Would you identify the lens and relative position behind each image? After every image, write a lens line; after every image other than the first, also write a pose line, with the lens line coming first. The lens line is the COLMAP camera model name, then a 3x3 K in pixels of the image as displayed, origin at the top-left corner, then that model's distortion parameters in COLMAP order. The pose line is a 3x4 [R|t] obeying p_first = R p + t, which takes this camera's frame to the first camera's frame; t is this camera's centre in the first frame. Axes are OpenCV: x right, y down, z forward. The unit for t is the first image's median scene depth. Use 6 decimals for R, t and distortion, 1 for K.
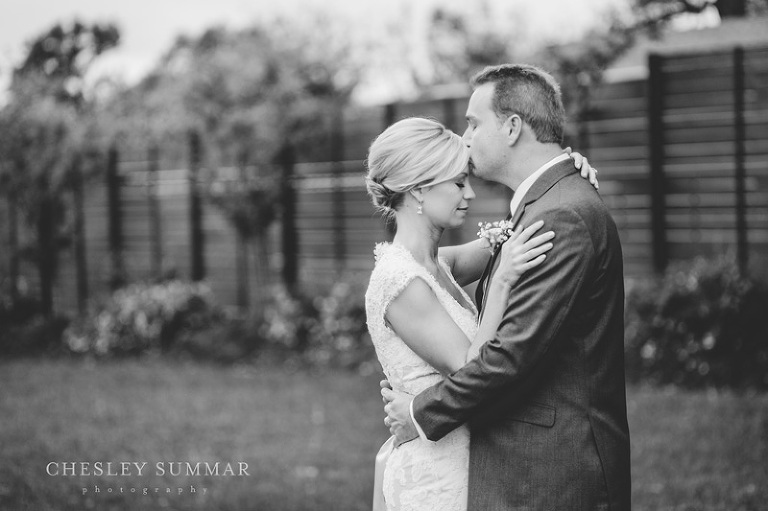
lens RADIAL K [[1752.7, 0, 384.0], [0, 1752.7, 255.5], [0, 0, 1]] dist [-0.000168, -0.128455]
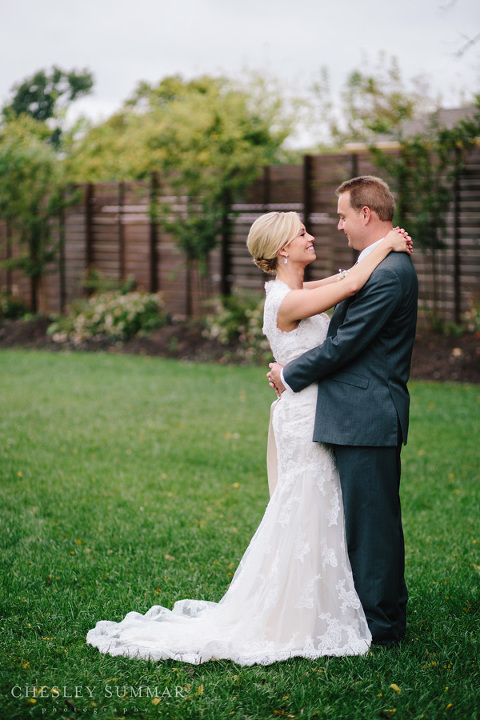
lens RADIAL K [[1643.1, 0, 240.0], [0, 1643.1, 360.0], [0, 0, 1]] dist [-0.000168, -0.128455]
pose [[0.998322, 0.036933, -0.044605, 0.011493], [-0.034342, 0.997753, 0.057528, -0.006785], [0.046629, -0.055900, 0.997347, -0.189699]]
